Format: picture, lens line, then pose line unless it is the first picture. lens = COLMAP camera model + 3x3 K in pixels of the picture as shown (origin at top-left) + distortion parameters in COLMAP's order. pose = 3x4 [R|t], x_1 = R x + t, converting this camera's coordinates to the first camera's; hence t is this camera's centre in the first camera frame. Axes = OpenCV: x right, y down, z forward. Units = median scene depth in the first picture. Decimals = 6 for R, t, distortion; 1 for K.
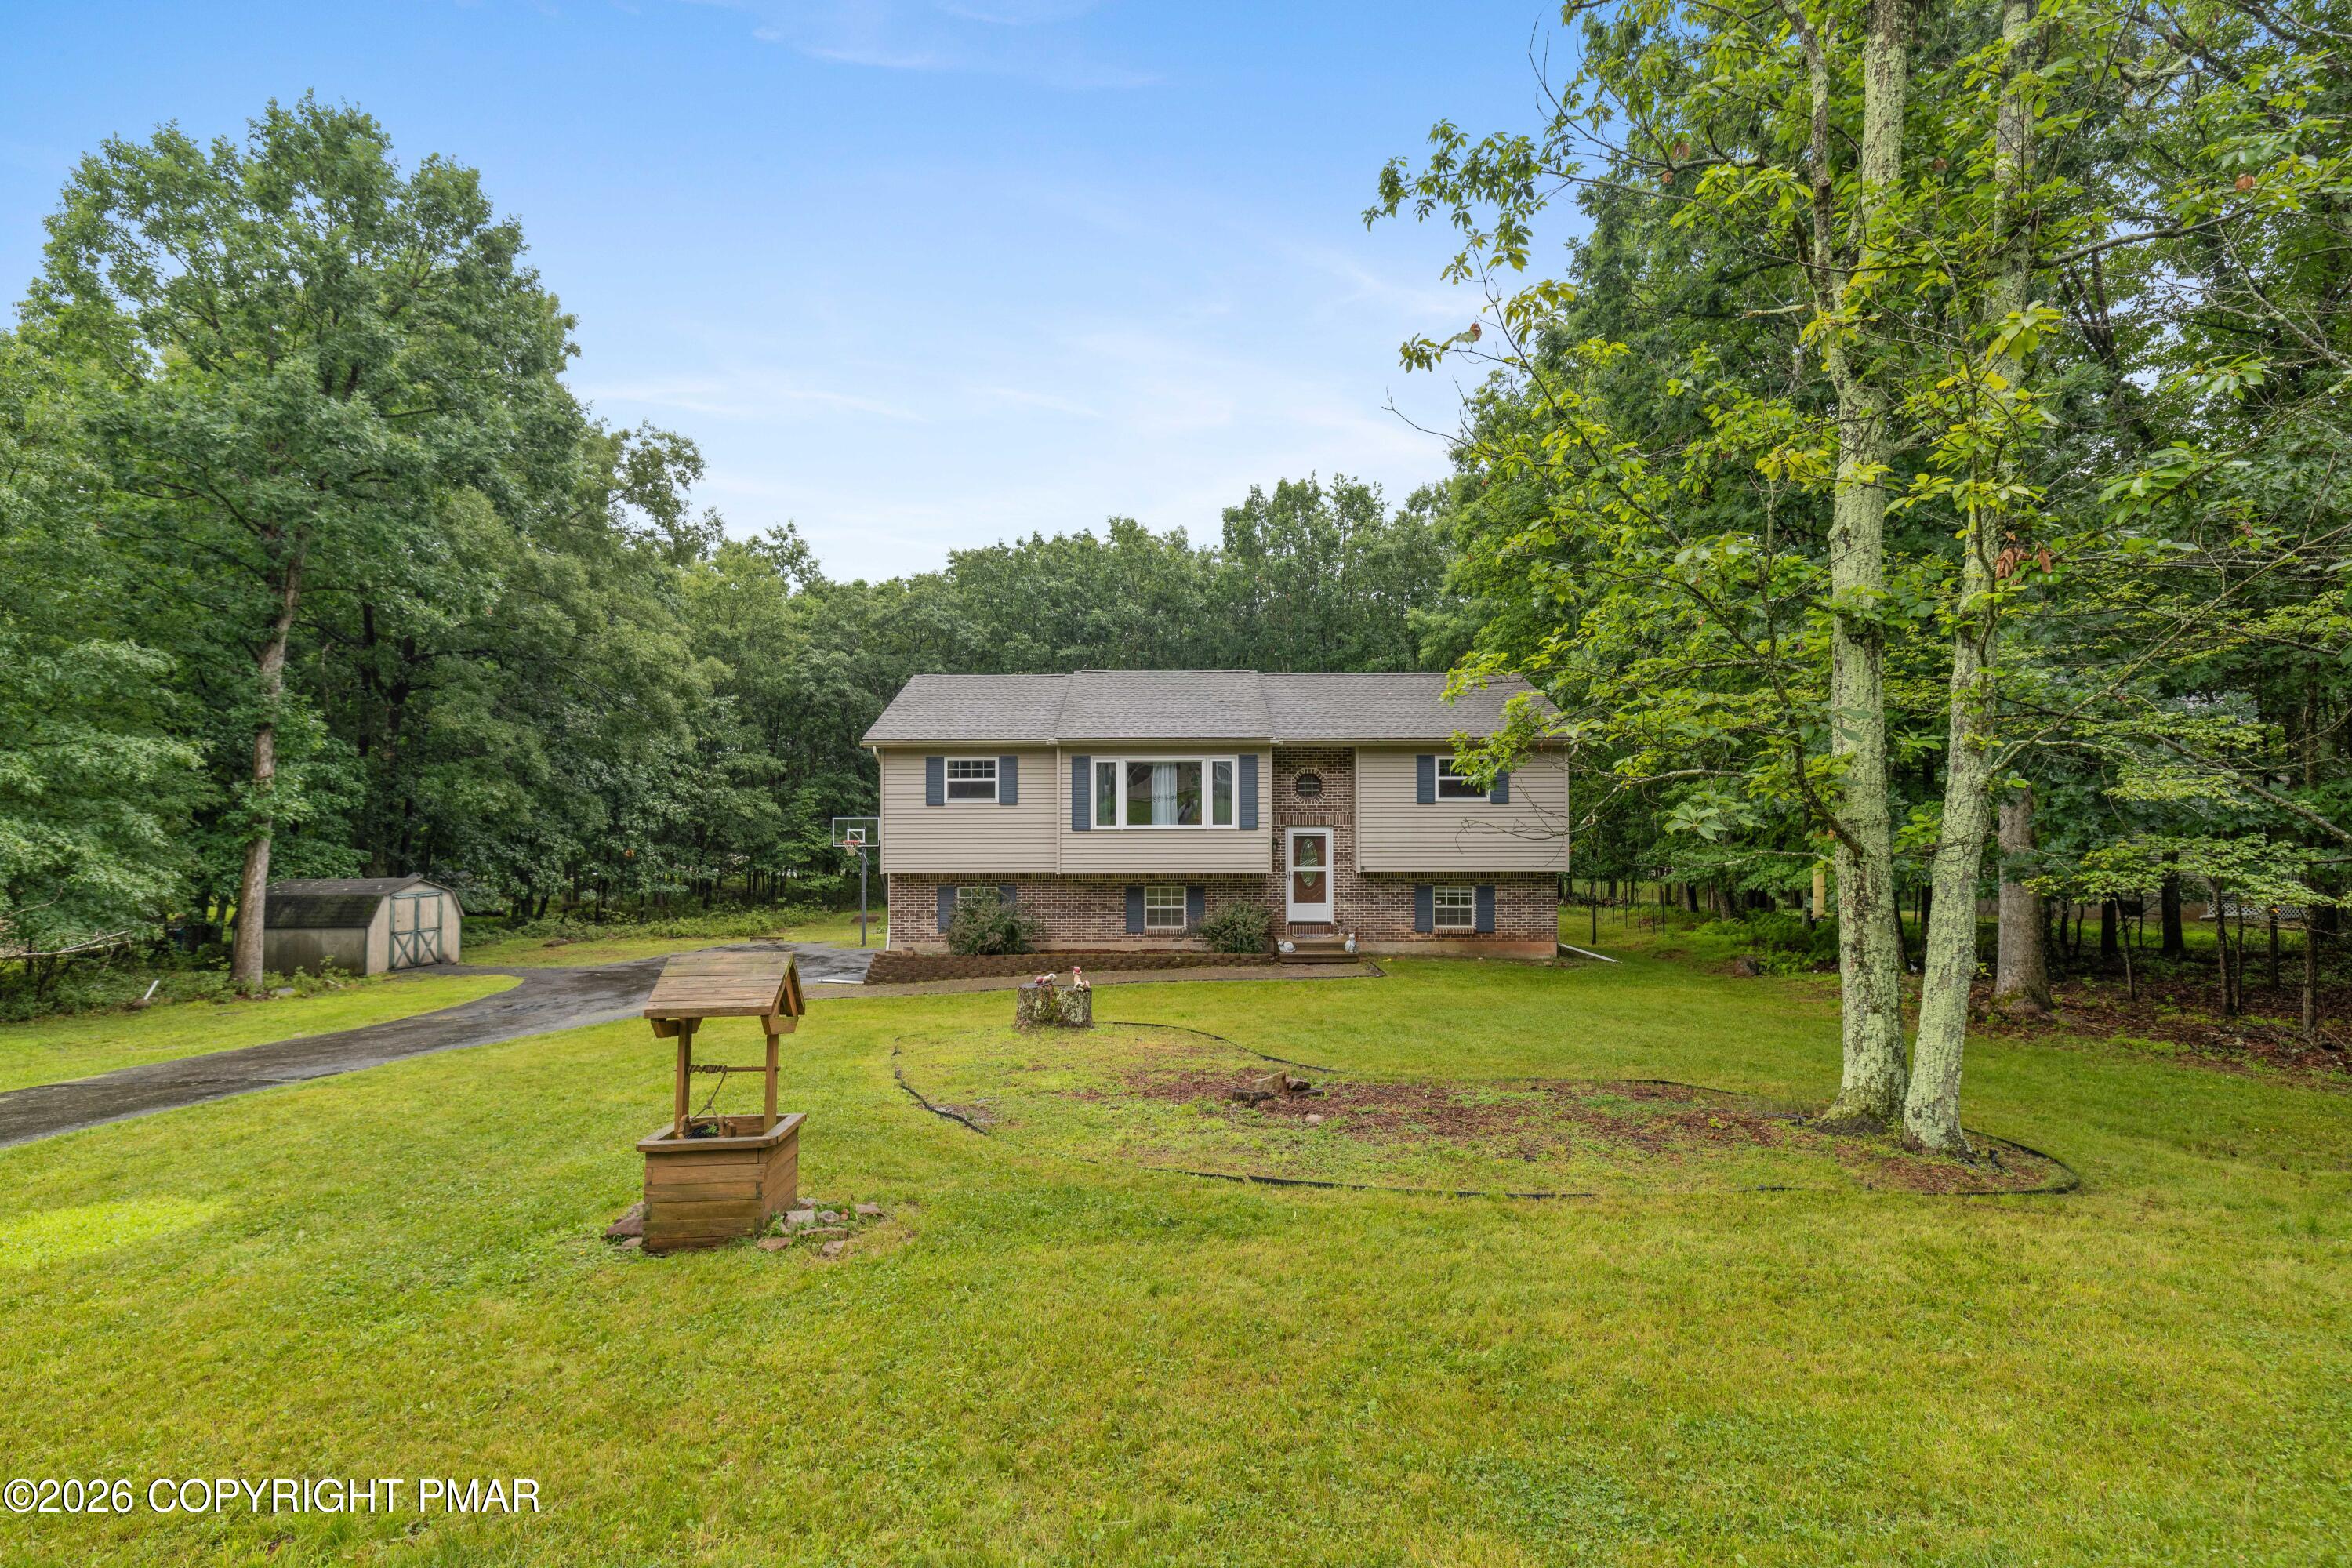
lens RADIAL K [[1063.1, 0, 1113.6], [0, 1063.1, 761.6], [0, 0, 1]] dist [-0.000584, 0.000026]
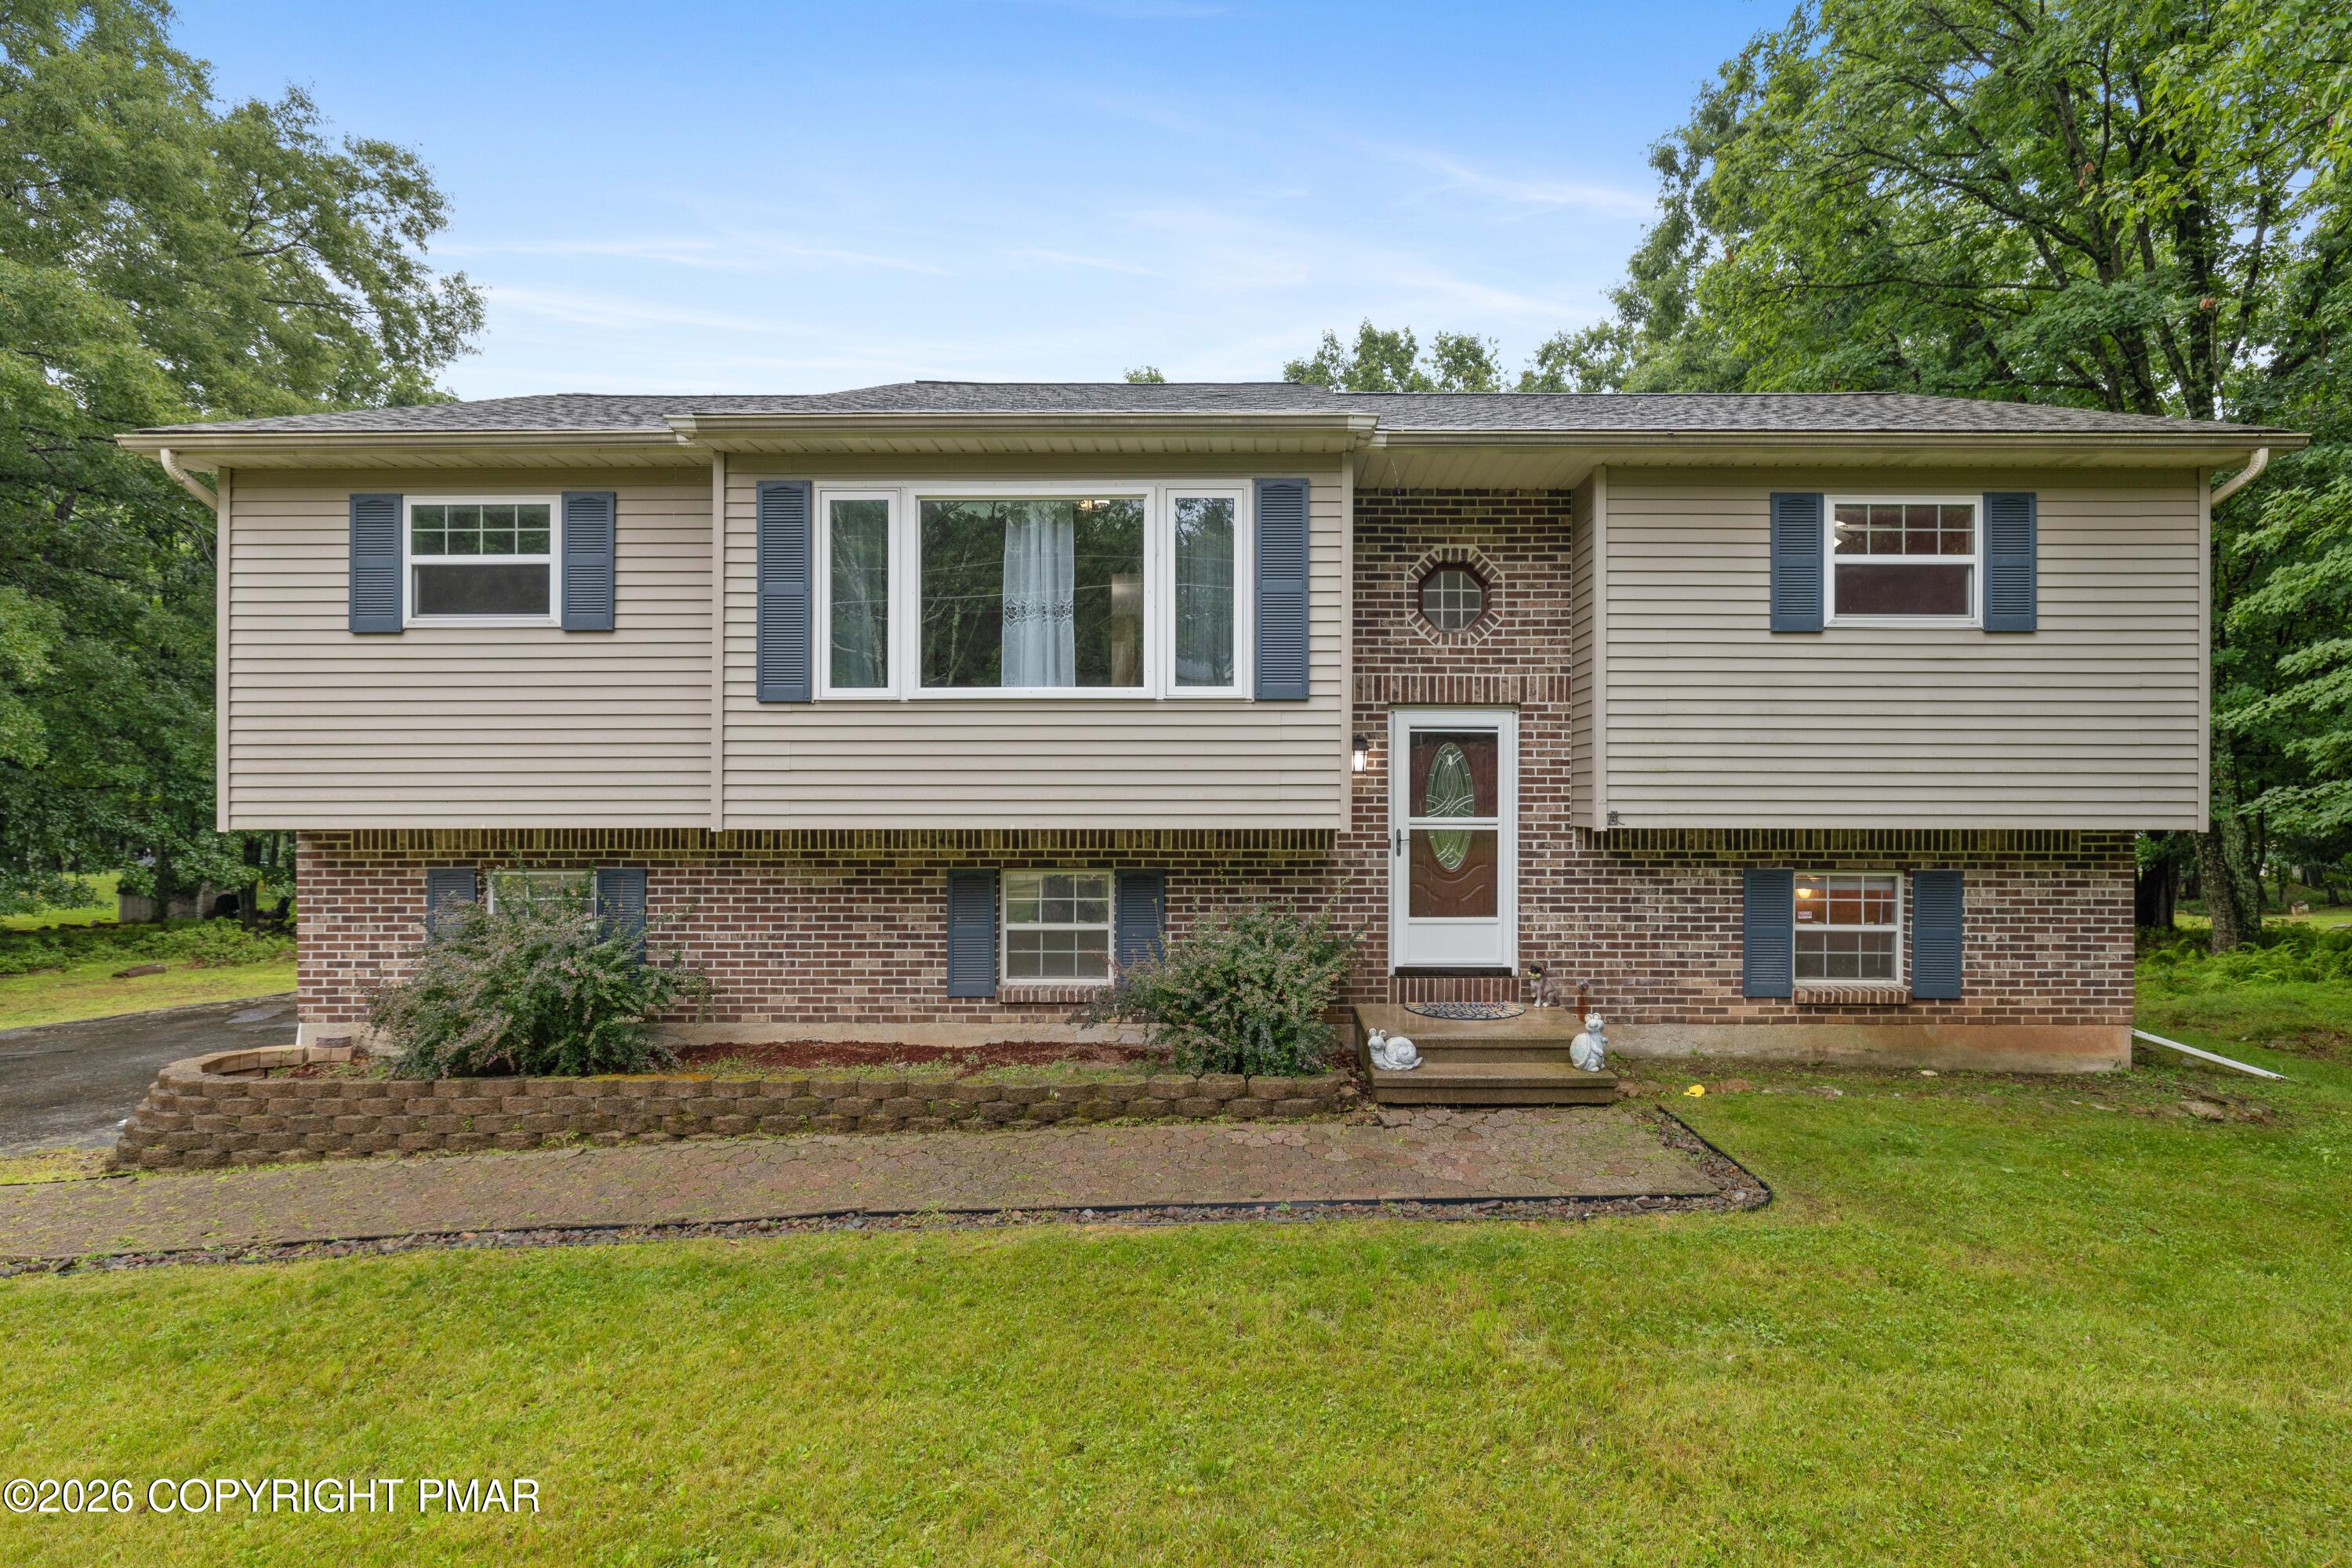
lens RADIAL K [[1147.4, 0, 1176.0], [0, 1147.4, 784.0], [0, 0, 1]] dist [0.003001, 0.000294]
pose [[0.999998, 0.002093, -0.000656, 0.091712], [-0.002070, 0.999434, 0.033566, 0.076453], [0.000726, -0.033565, 0.999436, 0.623238]]
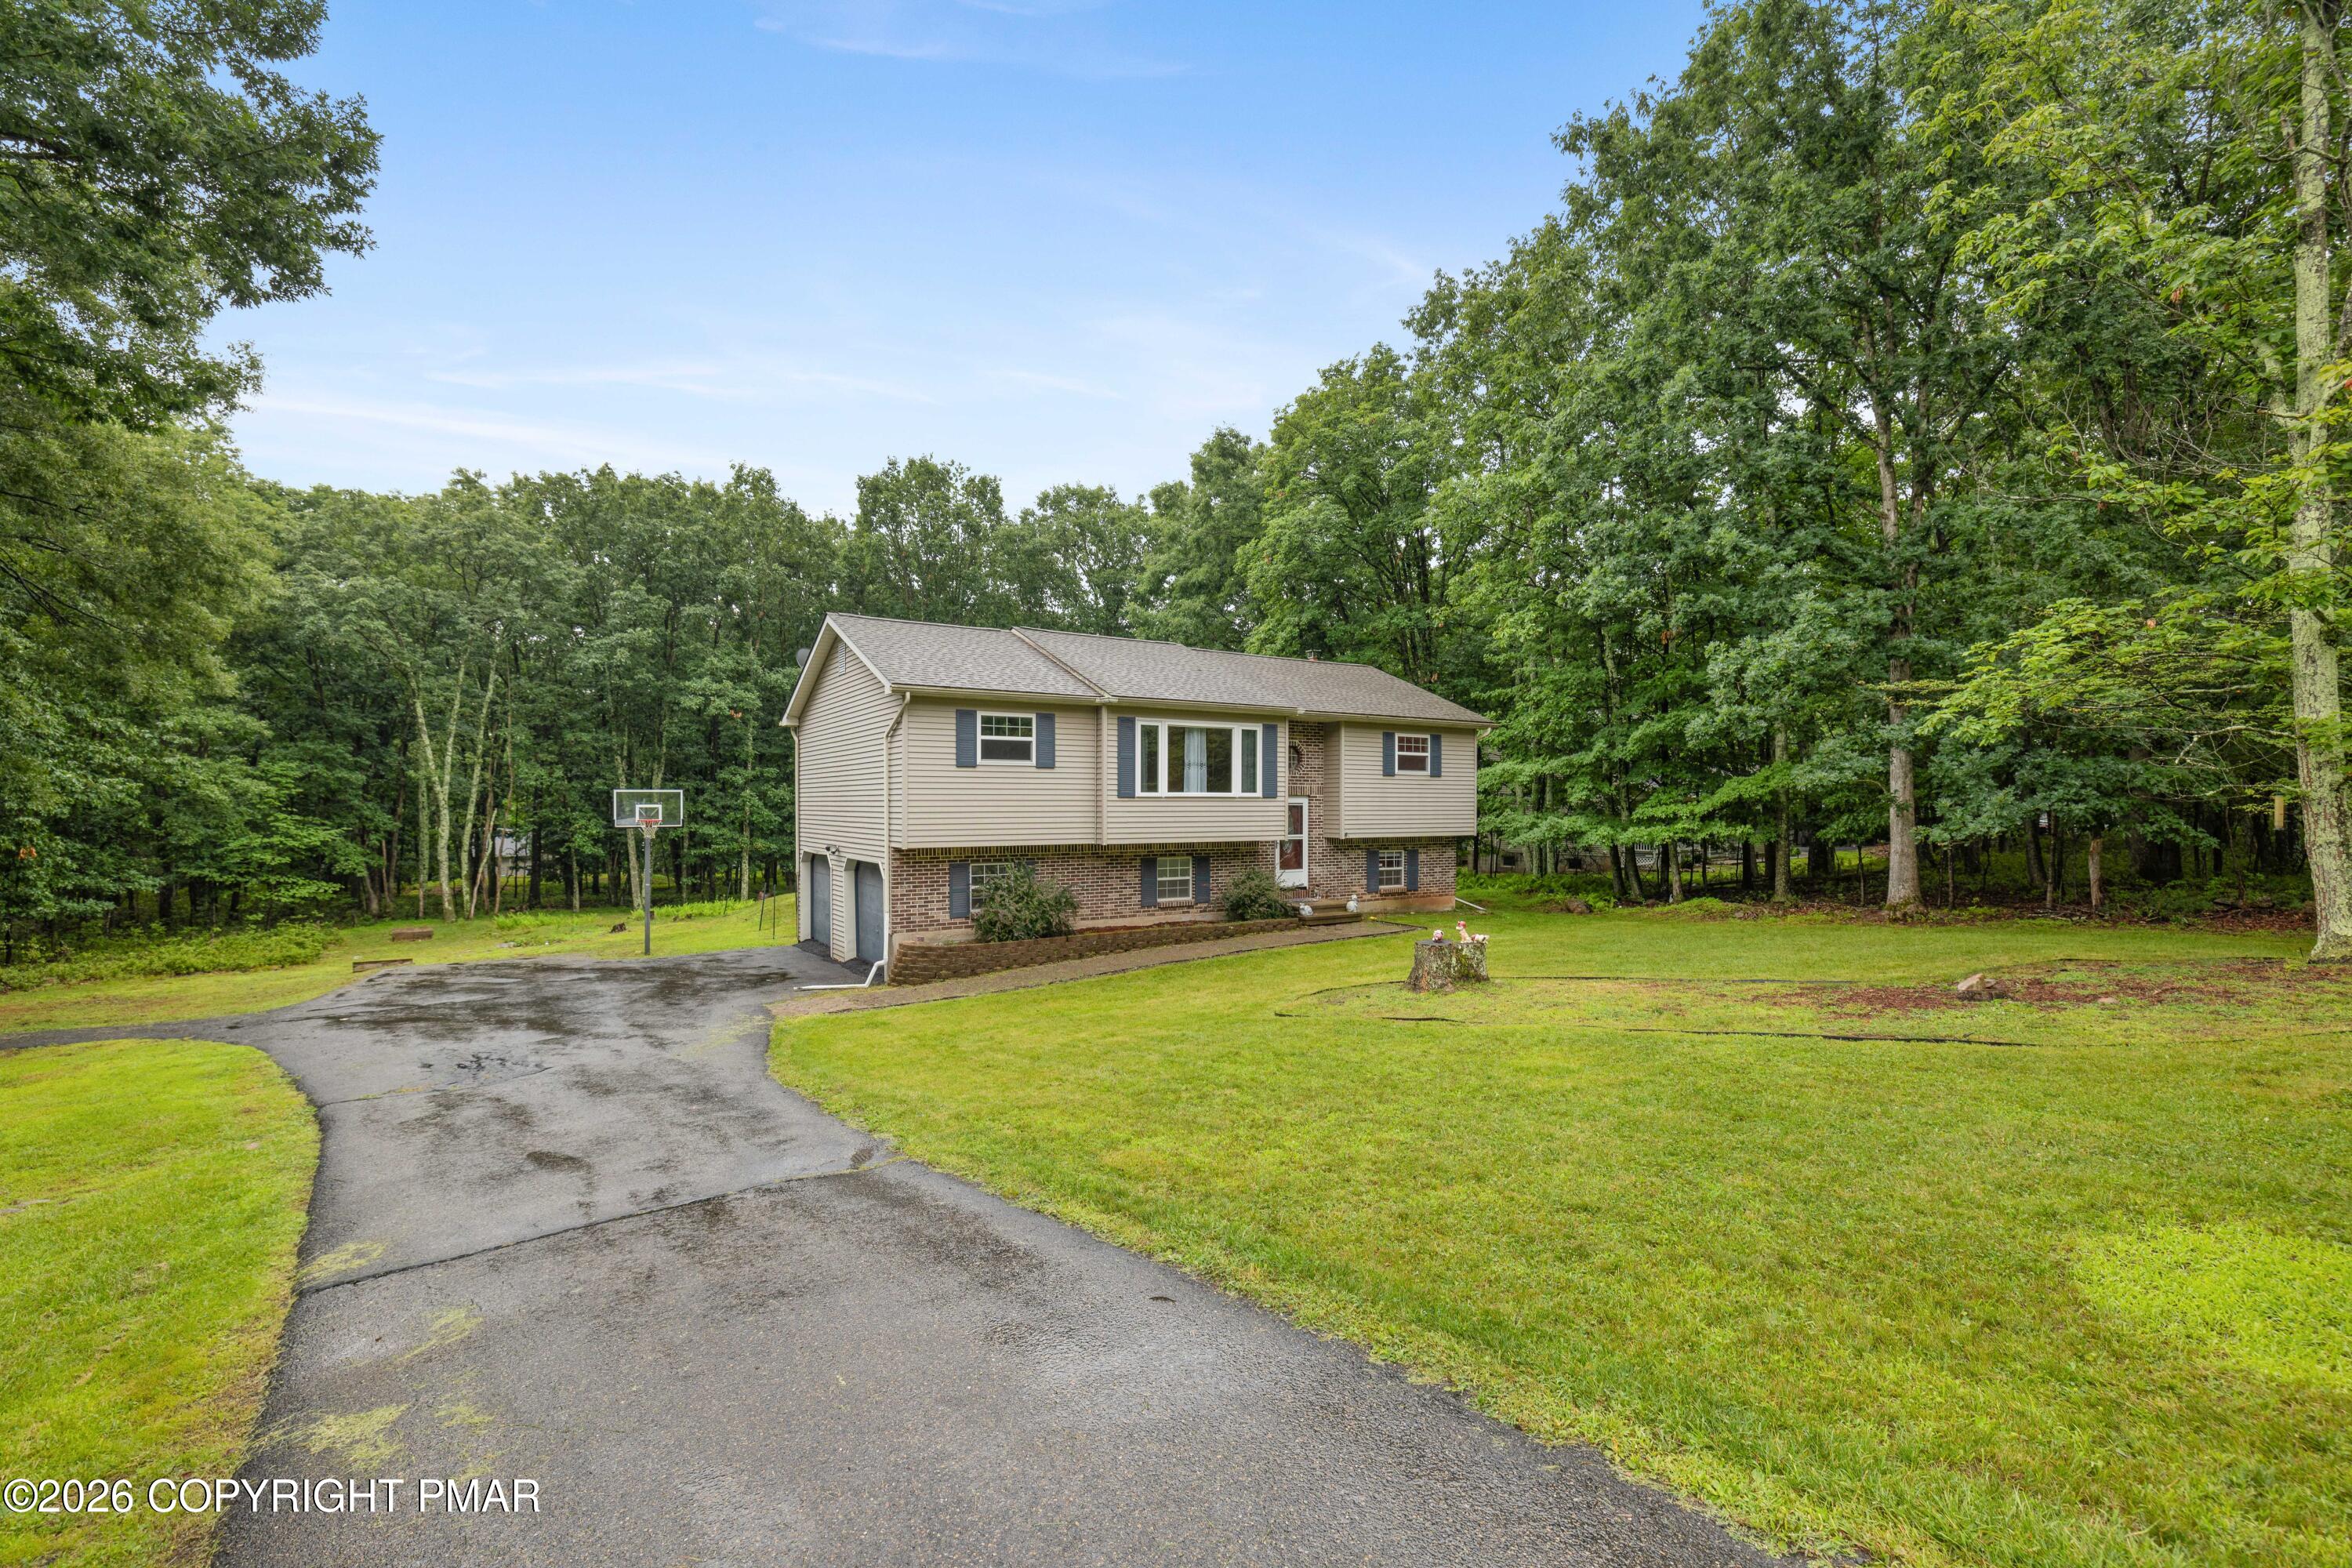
lens RADIAL K [[1035.7, 0, 1176.0], [0, 1035.7, 784.0], [0, 0, 1]] dist [0.004677, 0.000076]
pose [[0.838597, 0.013225, 0.544592, -0.474835], [-0.026099, 0.999533, 0.015916, 0.037000], [-0.544127, -0.027560, 0.838550, 0.217822]]
